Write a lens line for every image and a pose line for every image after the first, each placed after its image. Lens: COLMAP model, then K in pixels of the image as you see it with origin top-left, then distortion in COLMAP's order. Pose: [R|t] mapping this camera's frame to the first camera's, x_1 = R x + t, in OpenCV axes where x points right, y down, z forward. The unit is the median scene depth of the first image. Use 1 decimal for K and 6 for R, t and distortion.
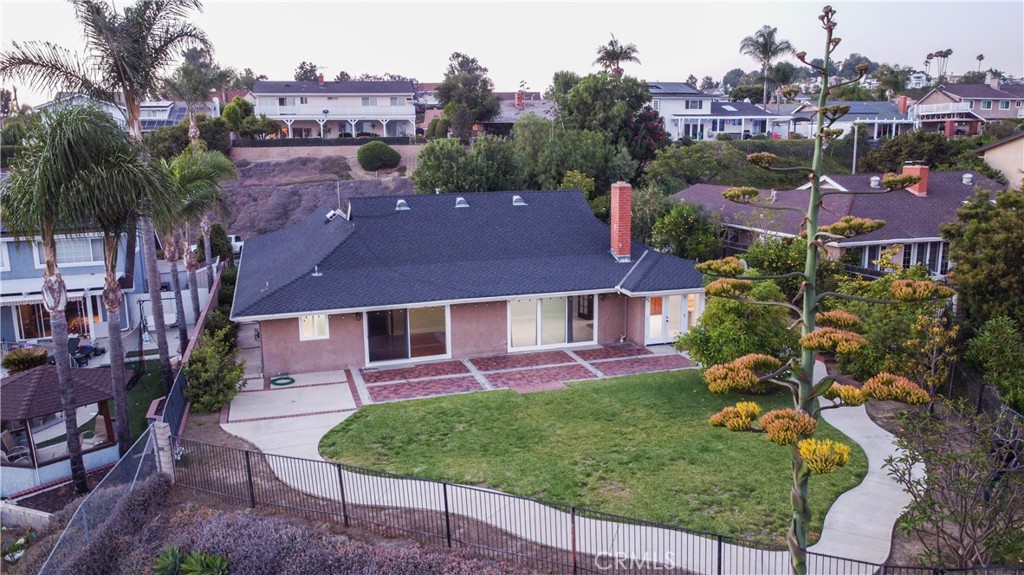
lens RADIAL K [[743.6, 0, 518.3], [0, 743.6, 293.0], [0, 0, 1]] dist [-0.010072, -0.000673]
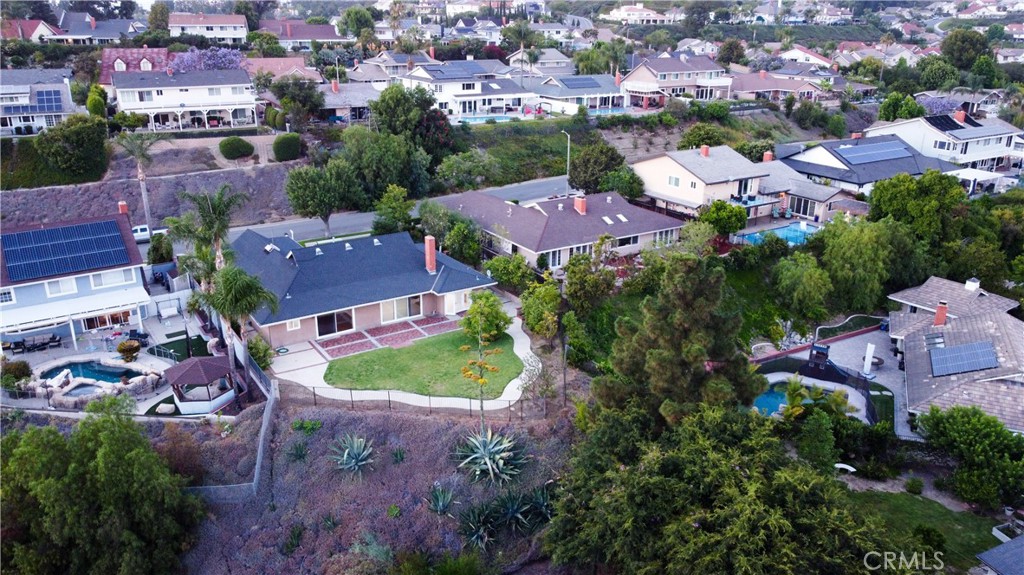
lens RADIAL K [[743.6, 0, 518.3], [0, 743.6, 293.0], [0, 0, 1]] dist [-0.010072, -0.000673]
pose [[0.960108, -0.069148, 0.270946, -0.206090], [0.023144, 0.985268, 0.169442, -0.357095], [-0.278671, -0.156411, 0.947564, -1.099063]]
